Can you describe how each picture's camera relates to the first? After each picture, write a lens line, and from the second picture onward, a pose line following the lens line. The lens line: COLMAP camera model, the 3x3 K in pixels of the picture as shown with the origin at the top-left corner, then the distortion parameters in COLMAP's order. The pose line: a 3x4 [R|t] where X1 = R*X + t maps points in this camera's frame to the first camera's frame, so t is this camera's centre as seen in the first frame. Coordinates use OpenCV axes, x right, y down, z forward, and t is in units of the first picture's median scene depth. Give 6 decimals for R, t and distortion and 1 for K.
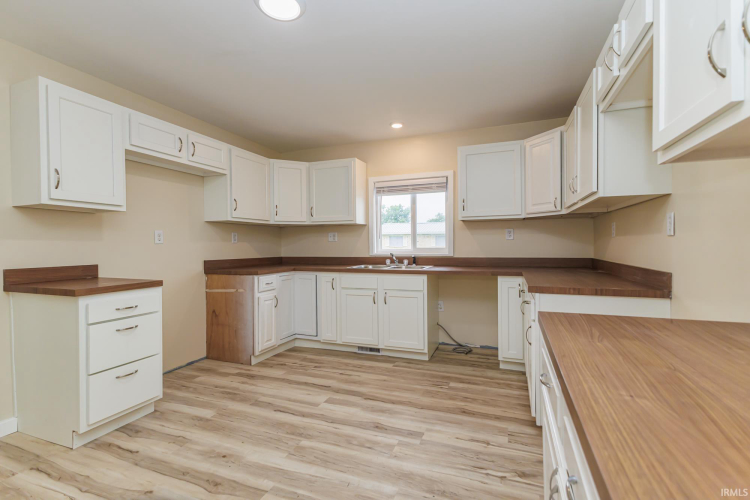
lens RADIAL K [[339.1, 0, 383.4], [0, 339.1, 251.2], [0, 0, 1]] dist [0.009655, -0.000161]
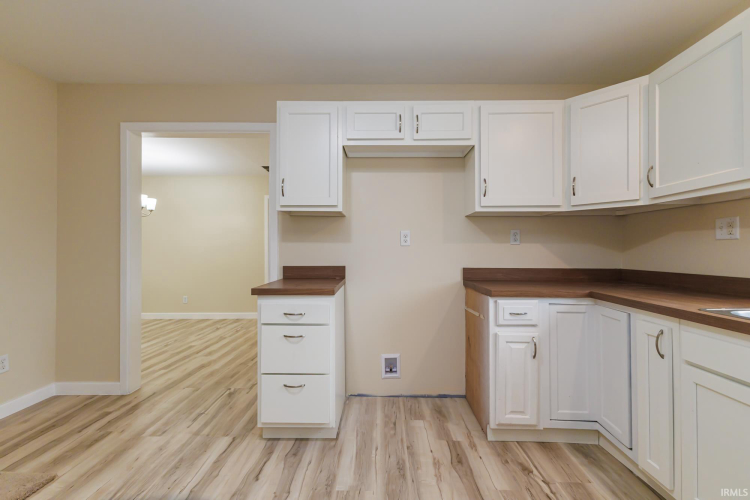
lens RADIAL K [[339.1, 0, 395.9], [0, 339.1, 249.7], [0, 0, 1]] dist [0.009655, -0.000161]
pose [[0.339508, 0.010835, -0.940541, 0.139923], [-0.020886, 0.999774, 0.003978, -0.013177], [0.940371, 0.018293, 0.339657, 0.626756]]
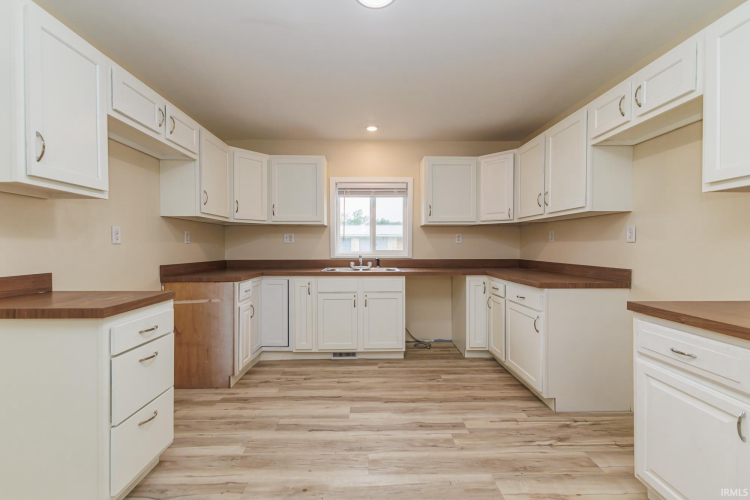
lens RADIAL K [[339.1, 0, 369.6], [0, 339.1, 253.1], [0, 0, 1]] dist [0.009655, -0.000161]
pose [[0.925403, 0.000164, 0.378984, -0.389812], [0.000181, 1.000000, -0.000874, -0.000531], [-0.378984, 0.000878, 0.925403, 0.081796]]
